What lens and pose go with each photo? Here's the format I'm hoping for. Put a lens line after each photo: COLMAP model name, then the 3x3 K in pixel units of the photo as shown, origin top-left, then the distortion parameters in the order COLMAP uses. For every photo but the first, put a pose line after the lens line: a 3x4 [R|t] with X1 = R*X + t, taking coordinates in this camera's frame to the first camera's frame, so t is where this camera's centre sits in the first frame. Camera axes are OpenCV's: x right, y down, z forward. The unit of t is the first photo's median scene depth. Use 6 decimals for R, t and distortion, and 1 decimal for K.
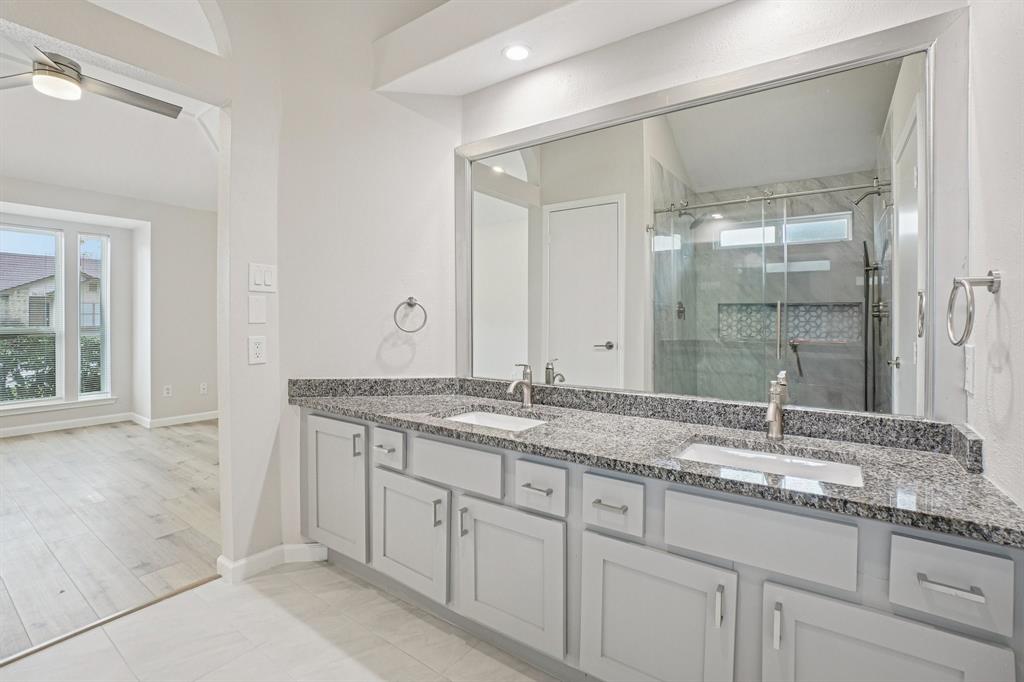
lens RADIAL K [[451.4, 0, 508.5], [0, 451.4, 329.9], [0, 0, 1]] dist [-0.059236, 0.020334]
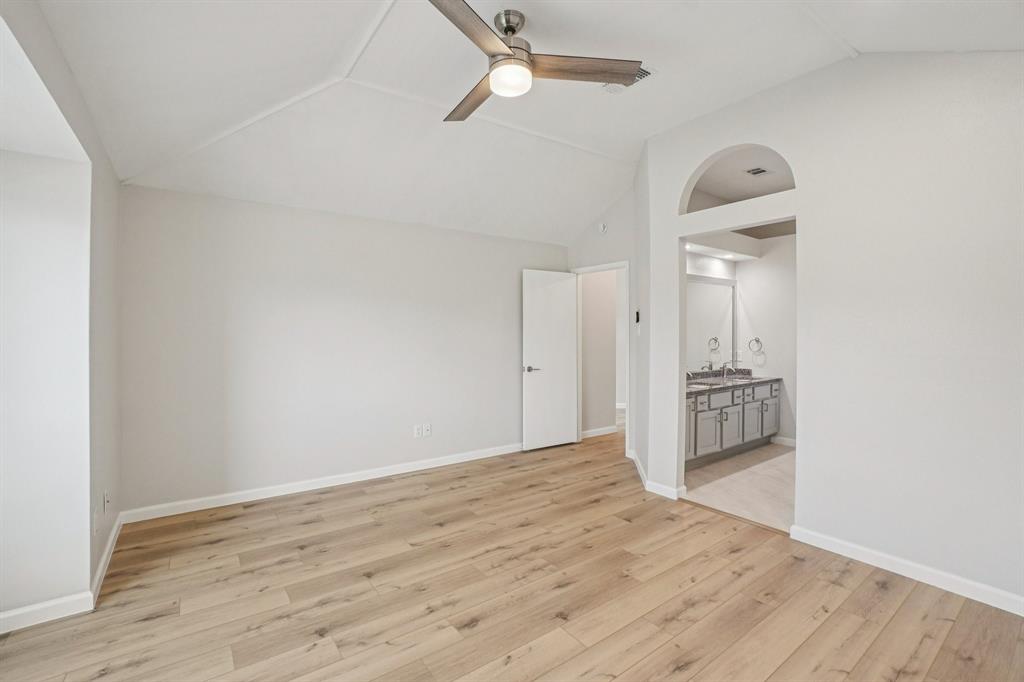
lens RADIAL K [[451.4, 0, 508.5], [0, 451.4, 329.9], [0, 0, 1]] dist [-0.059236, 0.020334]
pose [[0.326715, -0.001872, 0.945121, -2.066022], [0.010700, 0.999941, -0.001718, -0.101777], [-0.945062, 0.010674, 0.326715, 0.842251]]
